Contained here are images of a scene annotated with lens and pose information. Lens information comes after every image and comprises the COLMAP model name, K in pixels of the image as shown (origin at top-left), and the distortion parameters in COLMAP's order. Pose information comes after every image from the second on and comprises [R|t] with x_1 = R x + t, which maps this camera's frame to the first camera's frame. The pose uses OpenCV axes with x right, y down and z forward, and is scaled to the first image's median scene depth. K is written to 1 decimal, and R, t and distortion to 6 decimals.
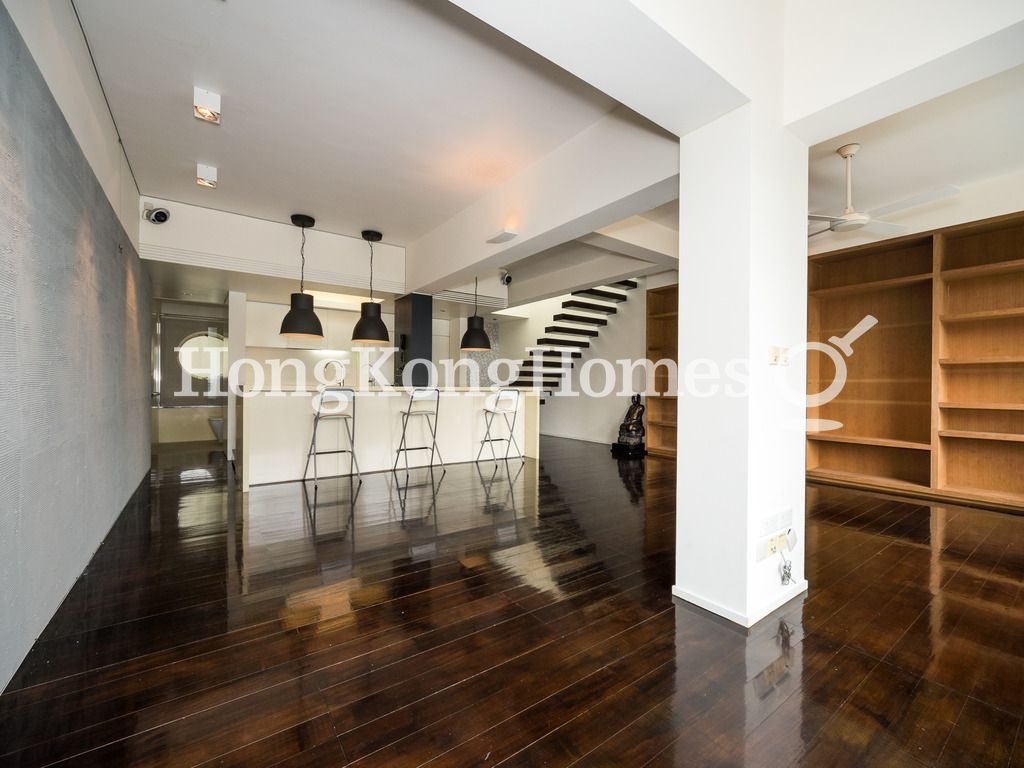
lens RADIAL K [[453.9, 0, 512.0], [0, 453.9, 384.0], [0, 0, 1]] dist [-0.000525, 0.000132]
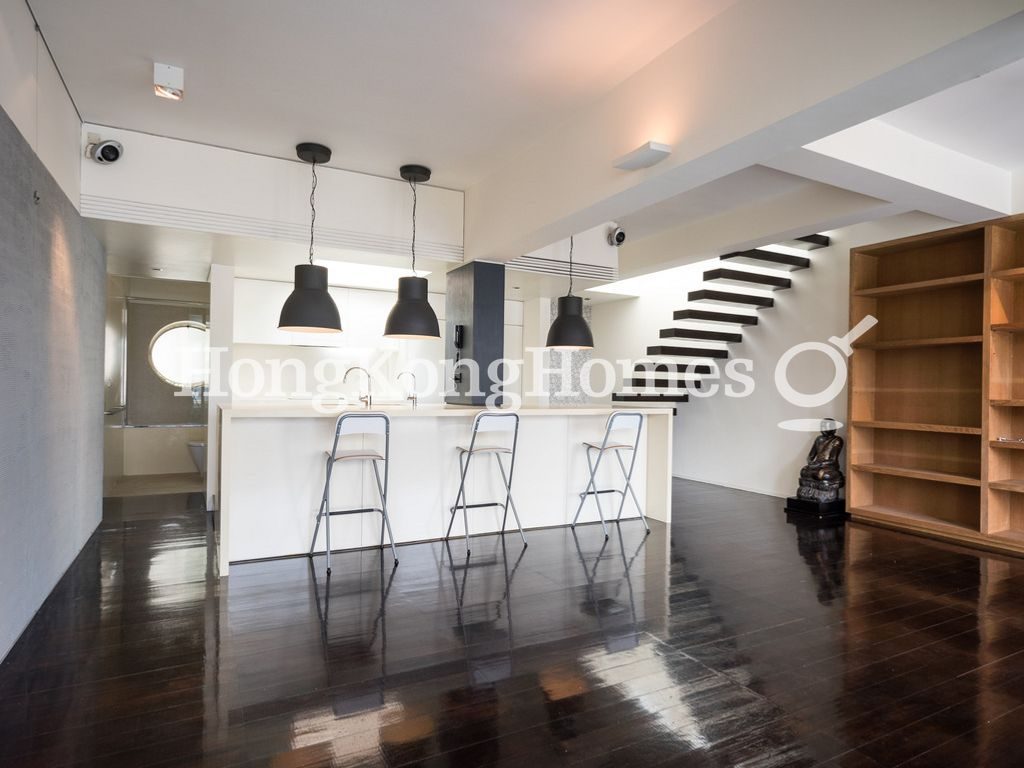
lens RADIAL K [[630.1, 0, 512.0], [0, 630.1, 384.0], [0, 0, 1]] dist [-0.000662, -0.000870]
pose [[0.991097, 0.006853, -0.132966, -0.047018], [-0.007499, 0.999962, -0.004358, -0.022337], [0.132931, 0.005317, 0.991111, 0.120300]]
